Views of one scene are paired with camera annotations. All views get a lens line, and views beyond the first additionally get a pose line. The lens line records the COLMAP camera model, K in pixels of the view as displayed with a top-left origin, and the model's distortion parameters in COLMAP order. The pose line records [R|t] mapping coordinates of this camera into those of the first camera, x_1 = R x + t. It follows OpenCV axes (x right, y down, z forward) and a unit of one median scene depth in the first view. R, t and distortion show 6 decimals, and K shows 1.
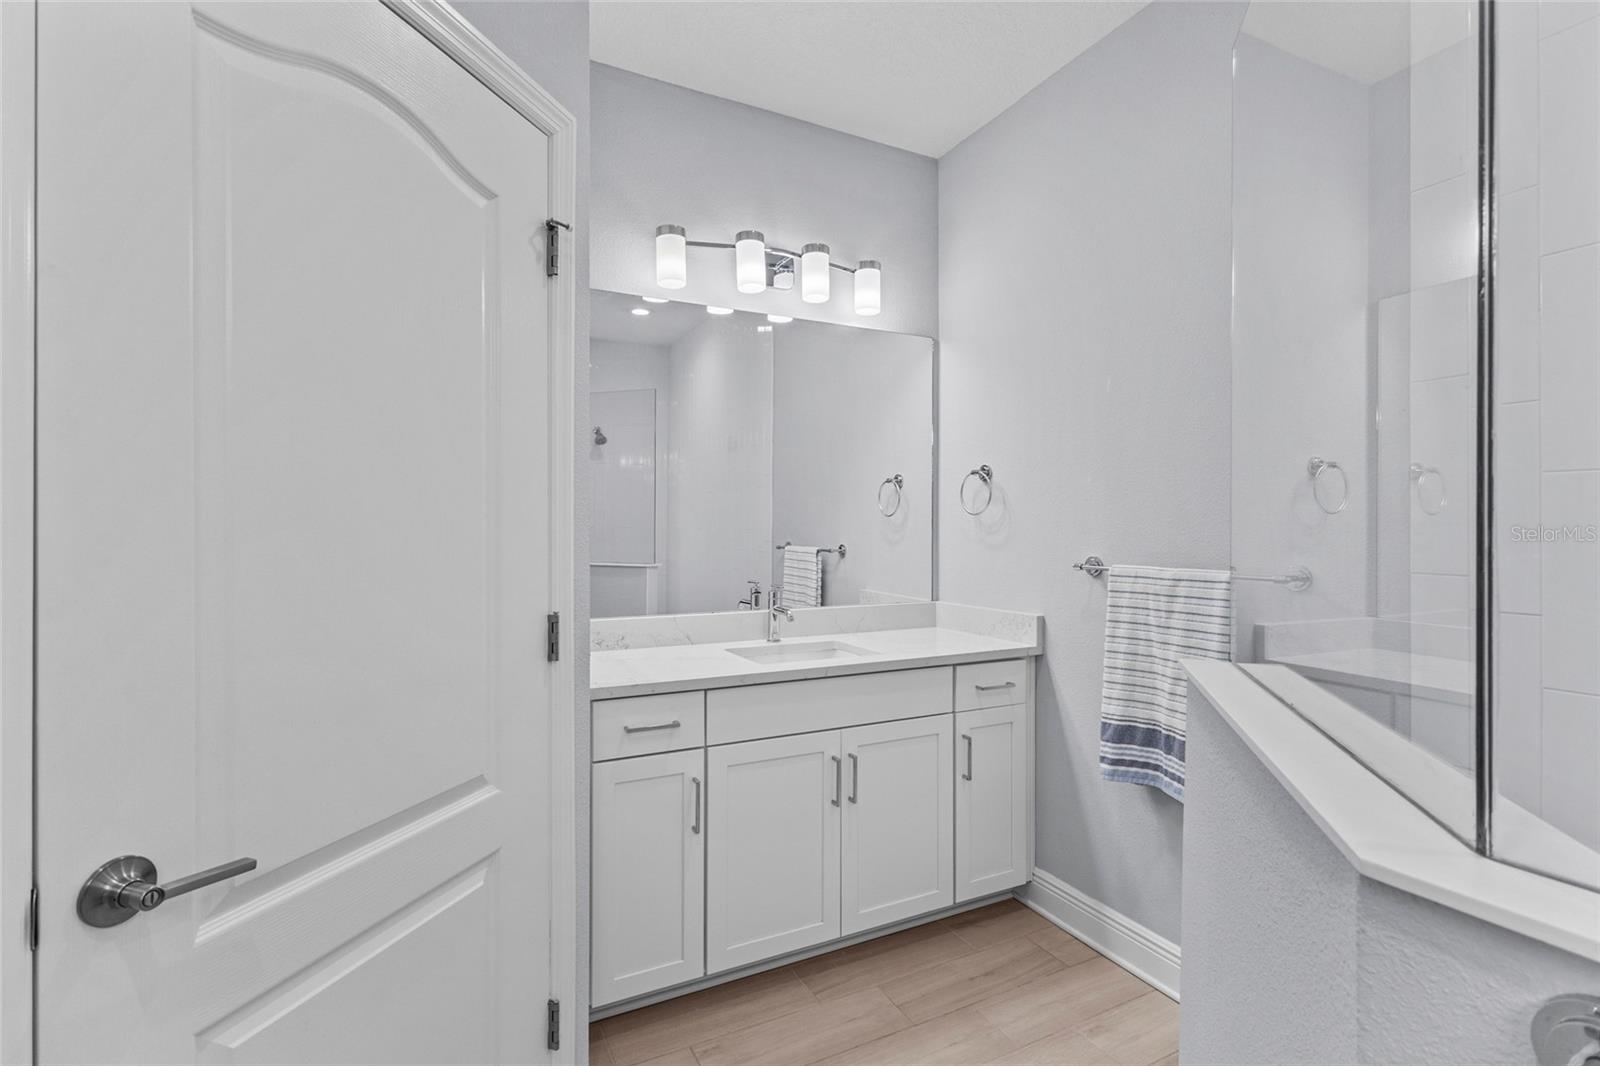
lens RADIAL K [[744.4, 0, 790.4], [0, 744.4, 528.6], [0, 0, 1]] dist [0.009652, -0.000295]
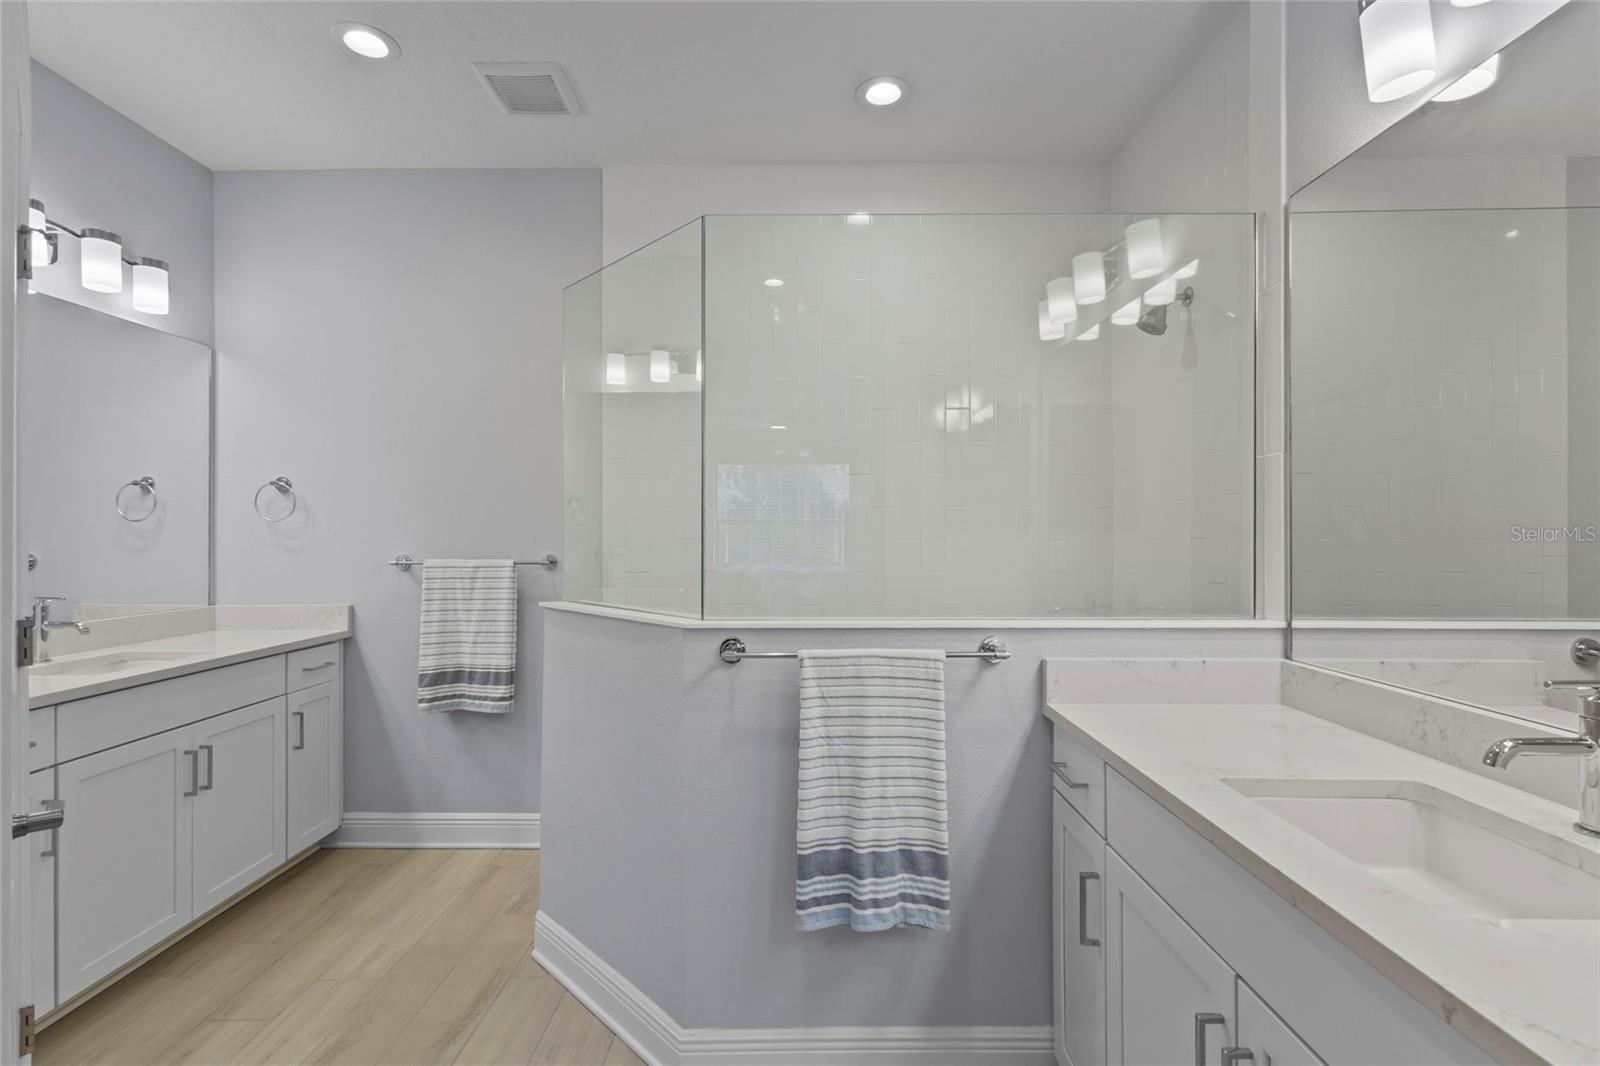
lens RADIAL K [[740.8, 0, 796.8], [0, 740.8, 534.7], [0, 0, 1]] dist [0.004670, -0.000324]
pose [[0.454911, -0.001569, 0.890535, -0.454093], [0.002782, 0.999996, 0.000341, 0.003387], [-0.890533, 0.002322, 0.454914, -0.226276]]
